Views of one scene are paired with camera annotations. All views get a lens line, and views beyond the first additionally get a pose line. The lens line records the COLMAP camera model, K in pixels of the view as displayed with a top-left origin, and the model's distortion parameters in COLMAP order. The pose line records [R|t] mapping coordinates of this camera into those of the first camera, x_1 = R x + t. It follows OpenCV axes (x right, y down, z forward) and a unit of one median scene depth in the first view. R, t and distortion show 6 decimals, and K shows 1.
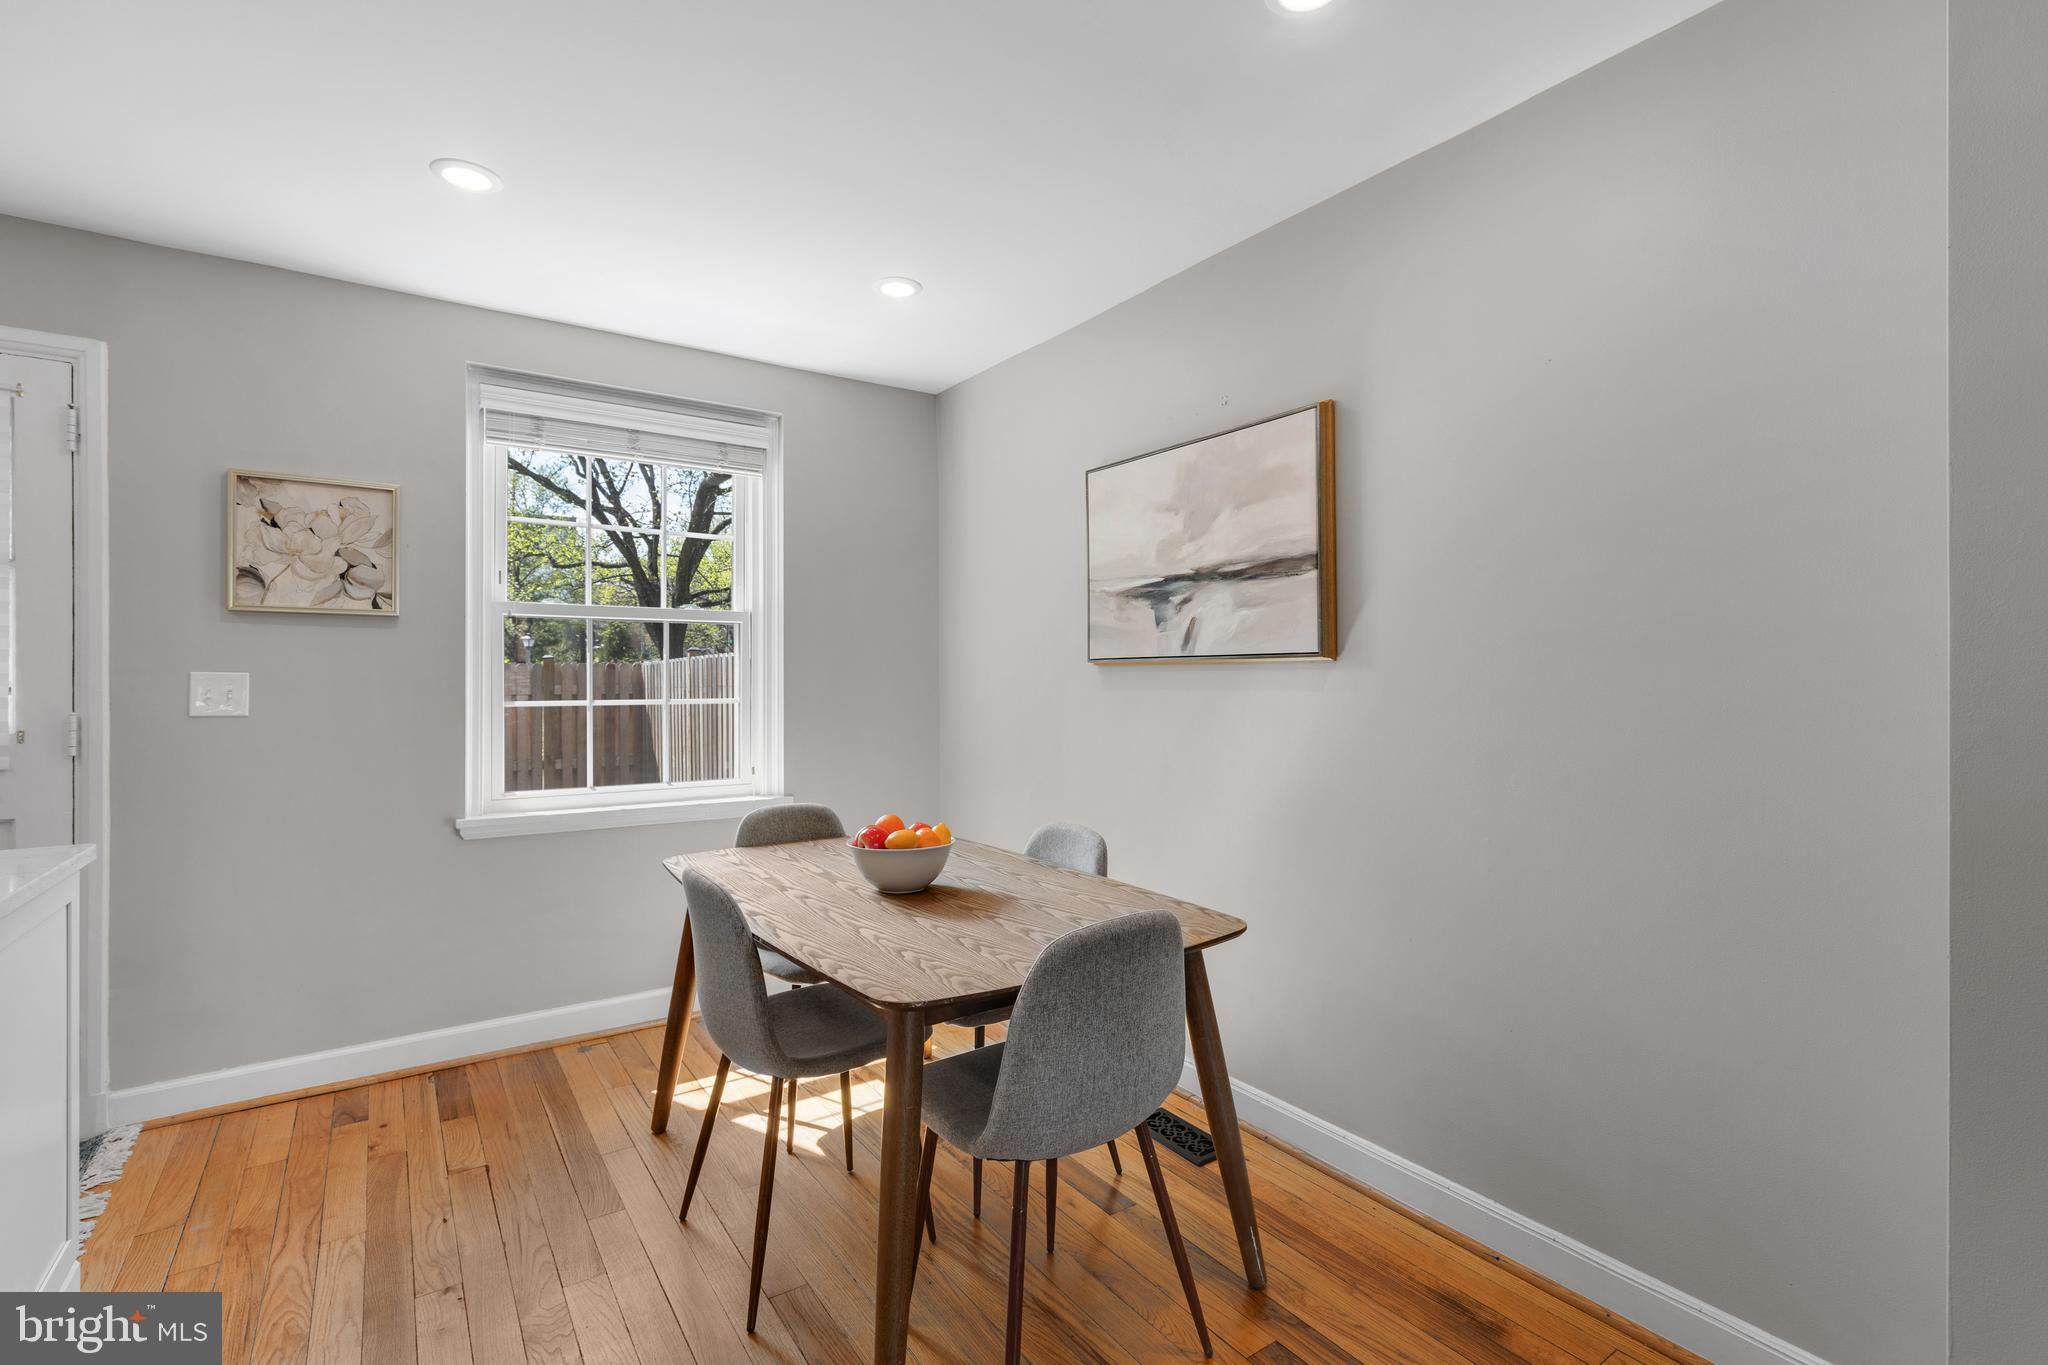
lens RADIAL K [[962.2, 0, 1057.2], [0, 962.2, 675.2], [0, 0, 1]] dist [0.002580, -0.000031]
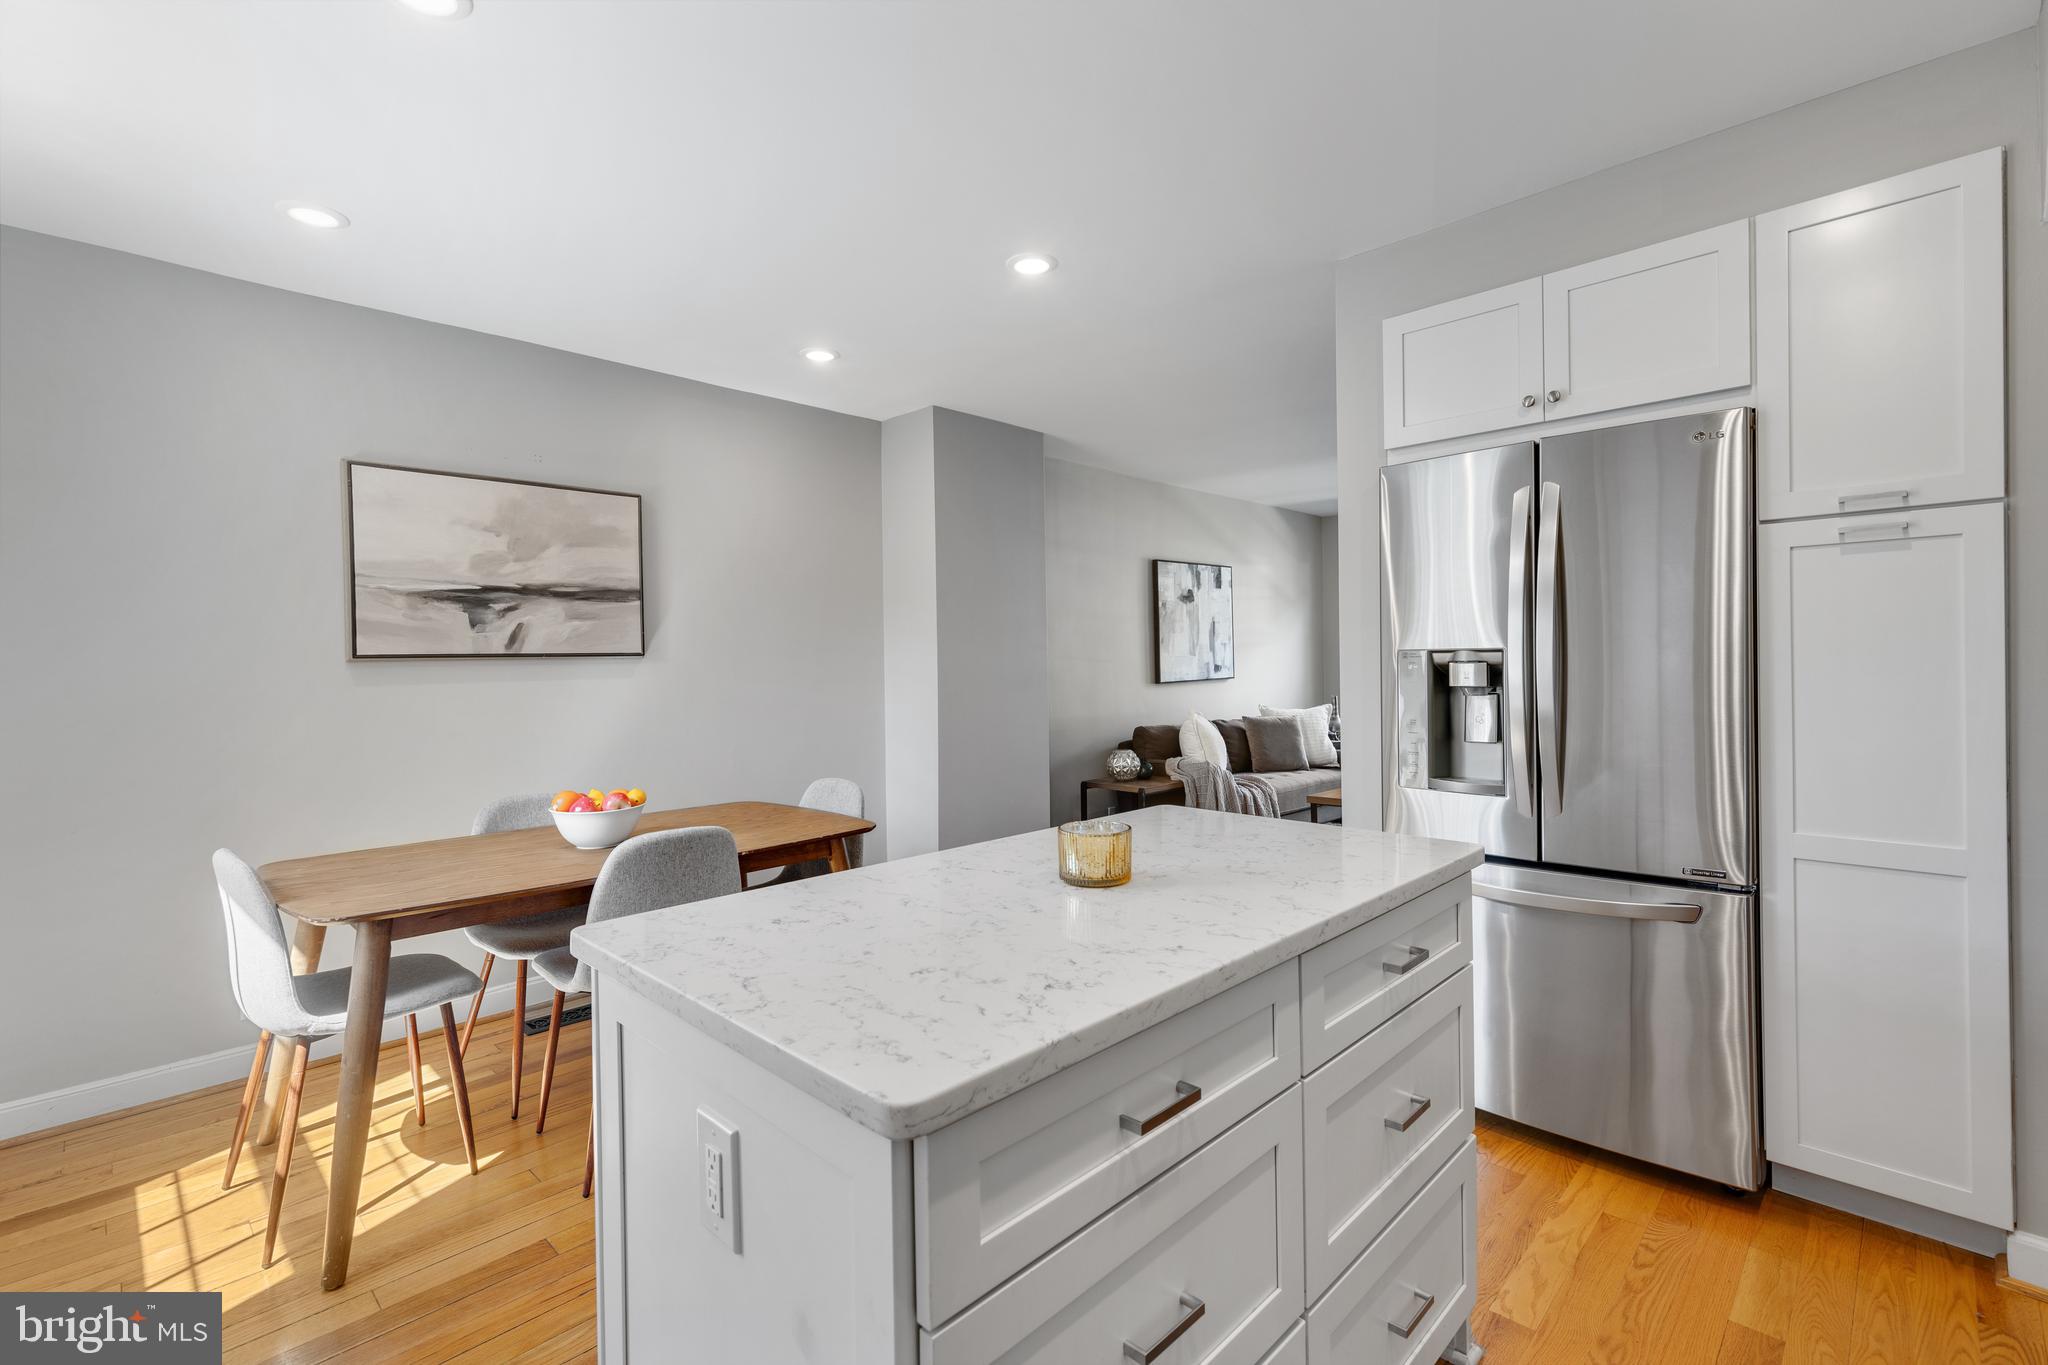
lens RADIAL K [[915.1, 0, 1054.6], [0, 915.1, 667.9], [0, 0, 1]] dist [-0.001892, -0.000262]
pose [[-0.210243, -0.002658, 0.977646, -1.151991], [0.013121, 0.999899, 0.005541, 0.000907], [-0.977561, 0.013993, -0.210186, 0.563750]]
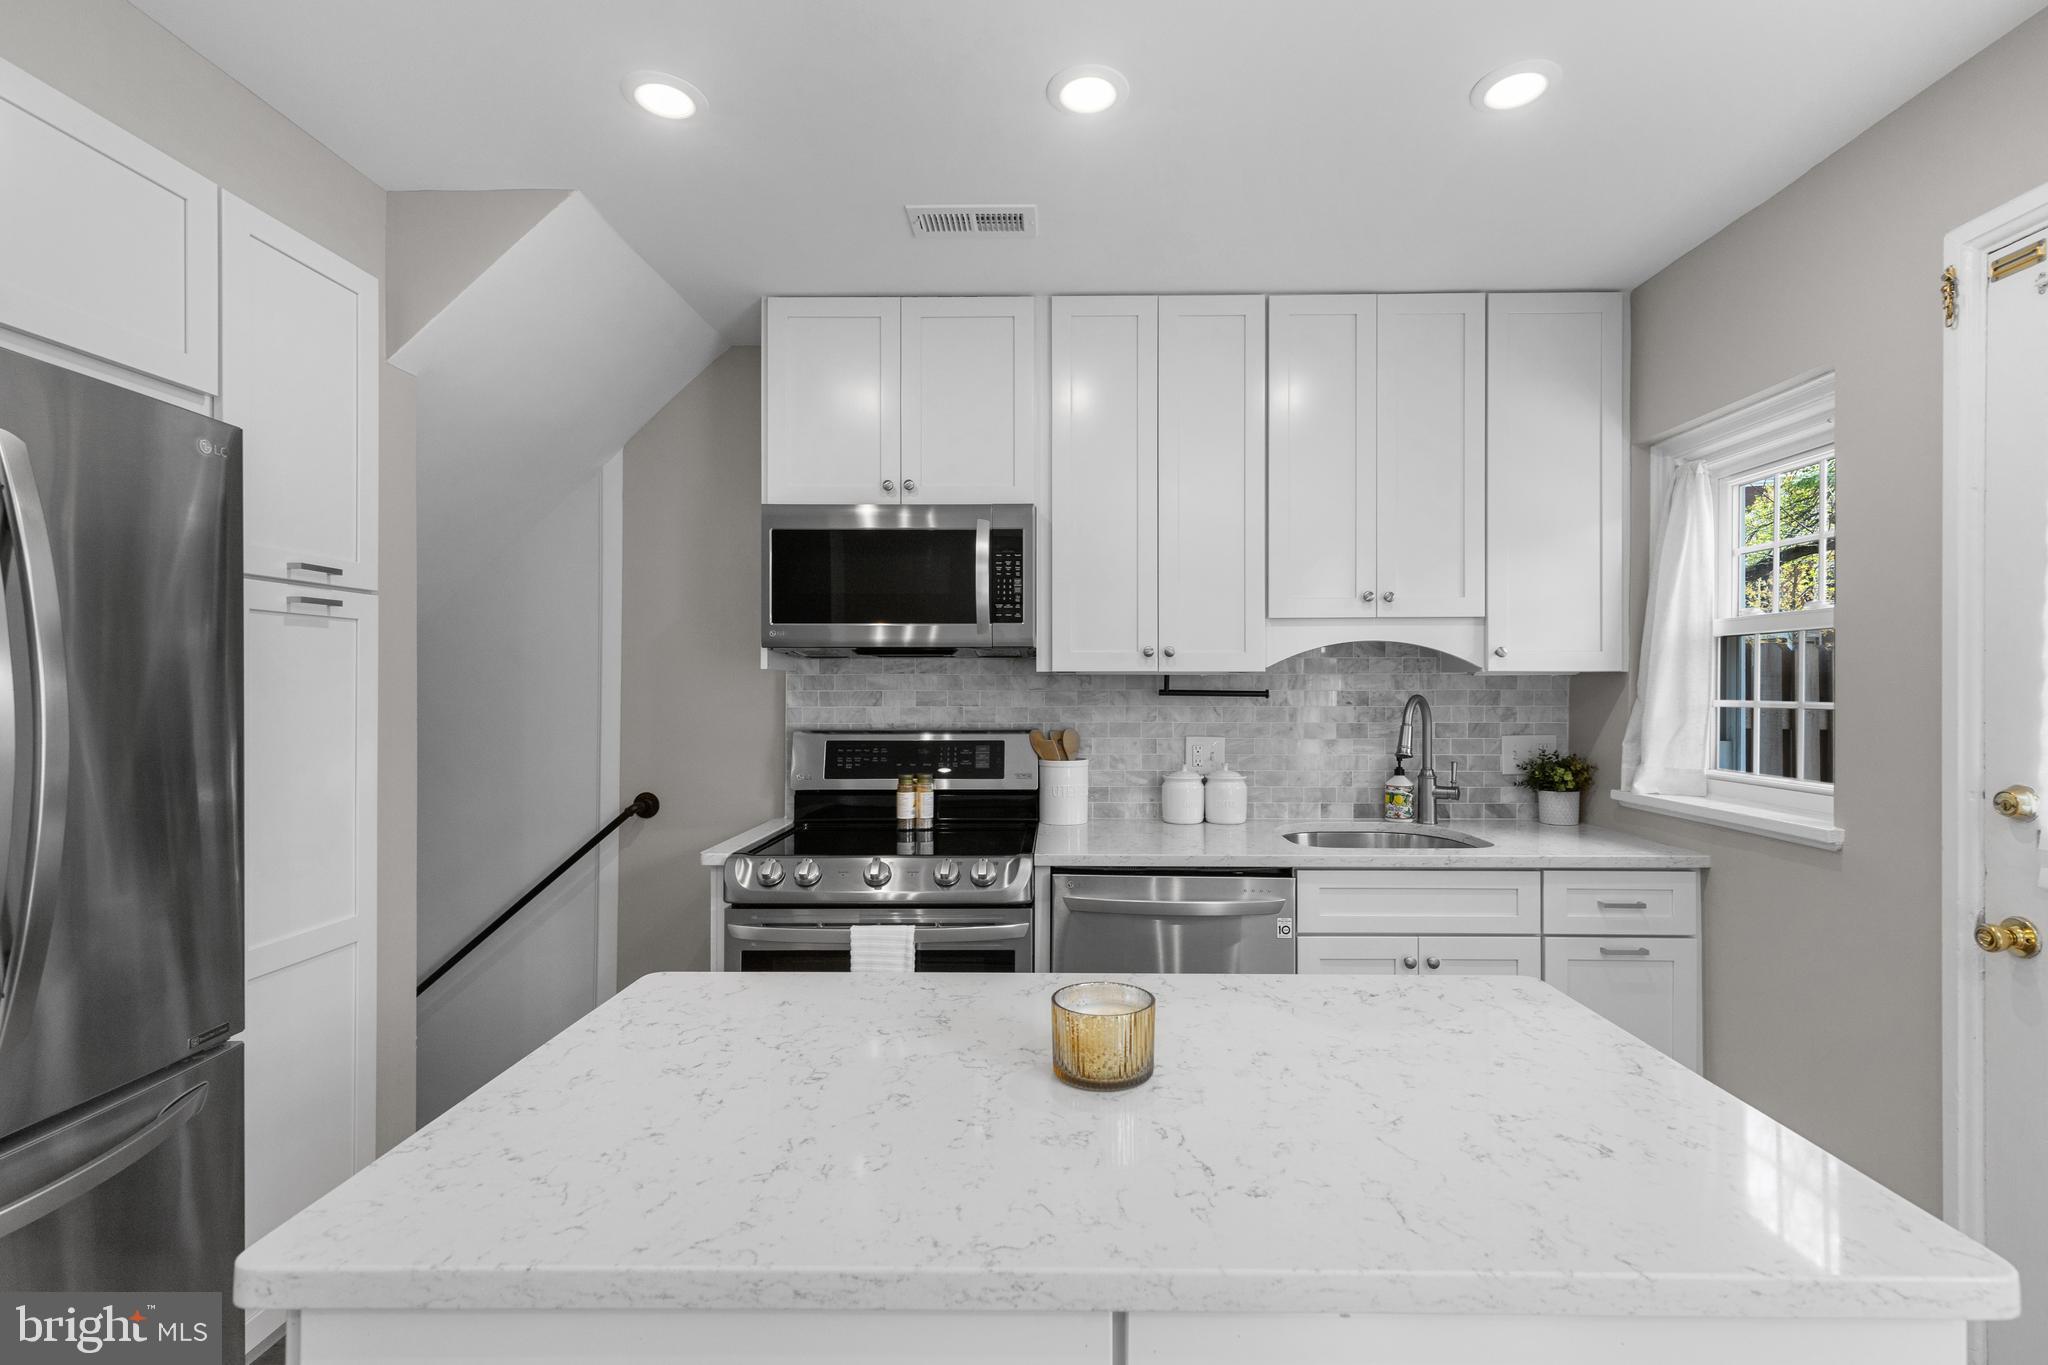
lens RADIAL K [[914.3, 0, 1033.0], [0, 914.3, 680.2], [0, 0, 1]] dist [0.006715, -0.000142]
pose [[-0.594359, -0.005852, -0.804178, -0.355040], [0.002763, 0.999953, -0.009319, -0.030120], [0.804195, -0.007761, -0.594315, 0.630880]]
